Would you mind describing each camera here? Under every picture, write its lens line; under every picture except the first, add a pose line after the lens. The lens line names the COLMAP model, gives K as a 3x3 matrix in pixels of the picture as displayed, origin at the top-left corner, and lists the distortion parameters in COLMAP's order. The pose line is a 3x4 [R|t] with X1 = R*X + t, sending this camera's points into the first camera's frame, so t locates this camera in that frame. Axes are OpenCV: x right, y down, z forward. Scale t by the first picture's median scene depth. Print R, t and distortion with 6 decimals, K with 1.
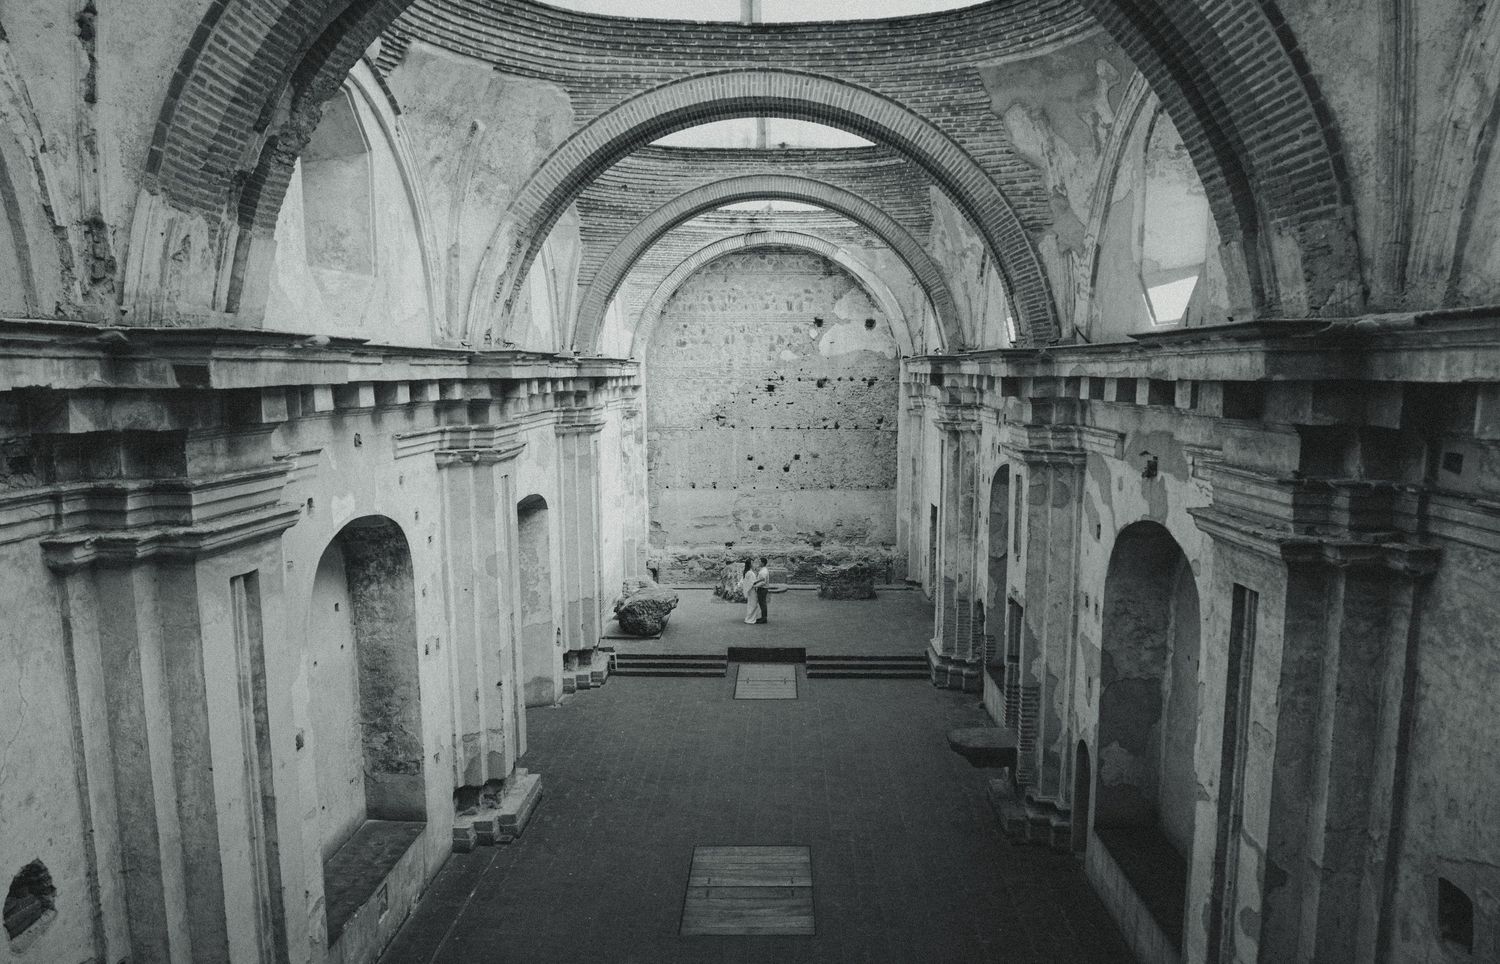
lens RADIAL K [[1163.3, 0, 758.5], [0, 1163.3, 566.3], [0, 0, 1]] dist [-0.002343, 0.011222]
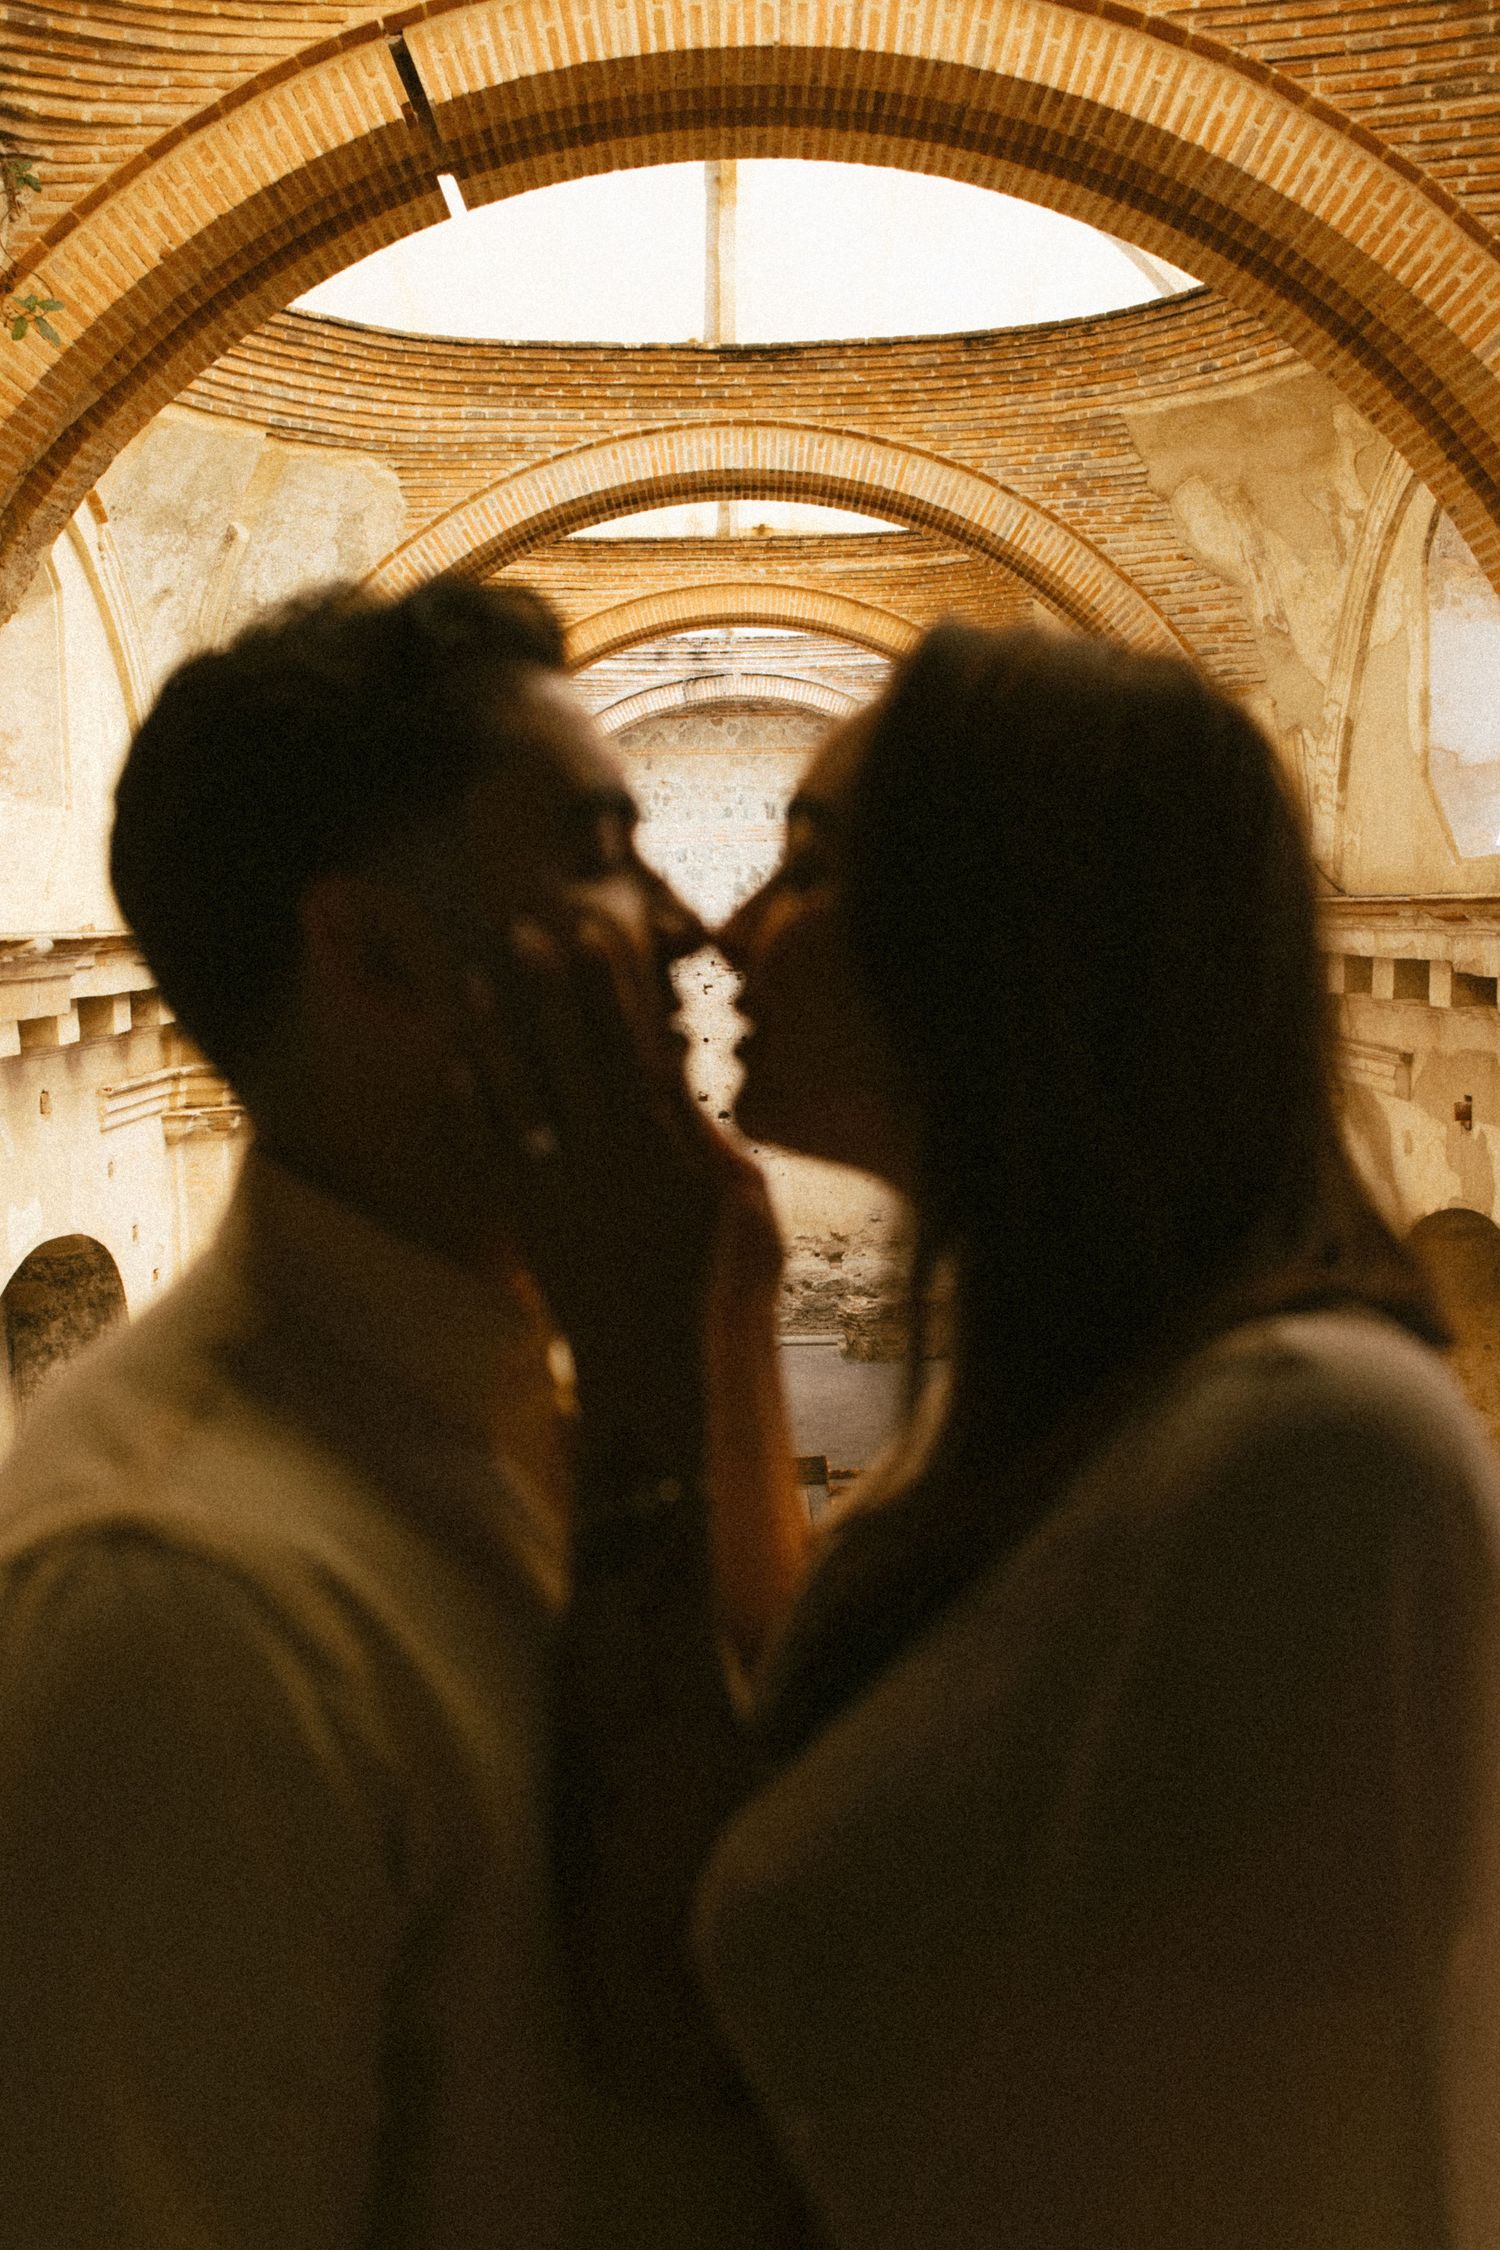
lens RADIAL K [[2291.0, 0, 740.9], [0, 2291.0, 1148.3], [0, 0, 1]] dist [0.009236, 0.000000]
pose [[0.999453, -0.026194, 0.020198, -0.028531], [0.027456, 0.997511, -0.064939, -0.005109], [-0.018446, 0.065458, 0.997685, -0.084108]]
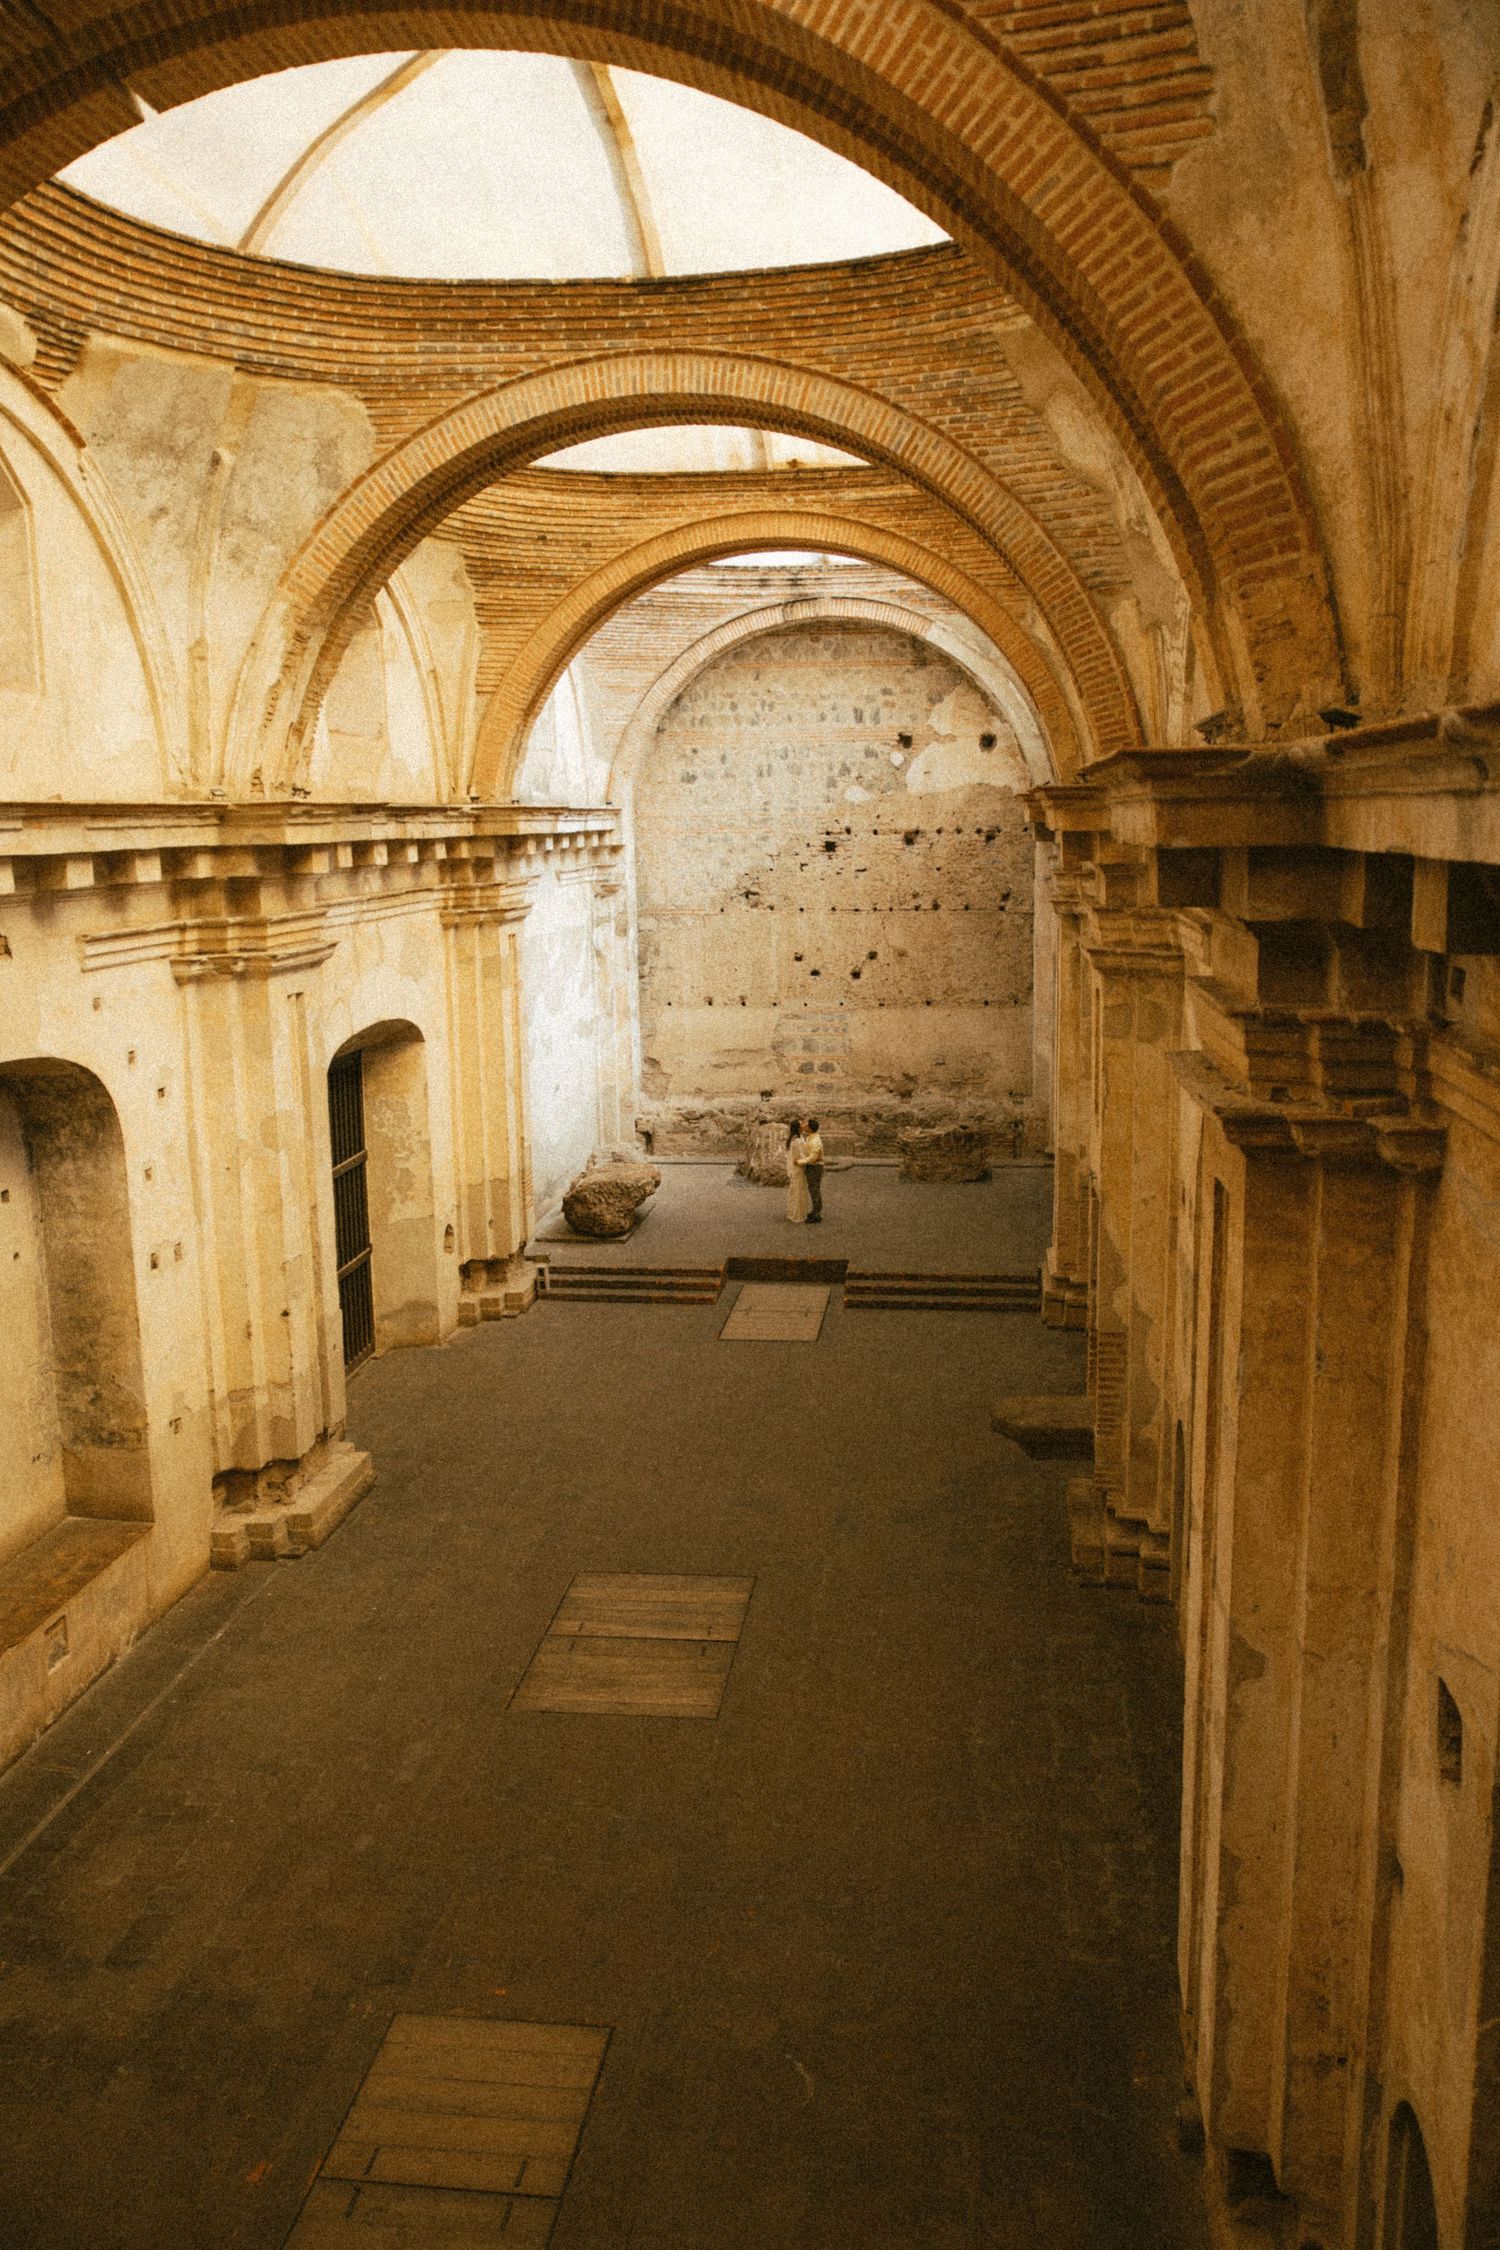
lens RADIAL K [[1828.6, 0, 712.4], [0, 1828.6, 1143.1], [0, 0, 1]] dist [-0.012248, 0.014616]
pose [[0.993445, 0.004577, -0.114219, 0.147206], [-0.003316, 0.999931, 0.011226, -0.007560], [0.114262, -0.010774, 0.993392, 0.012530]]
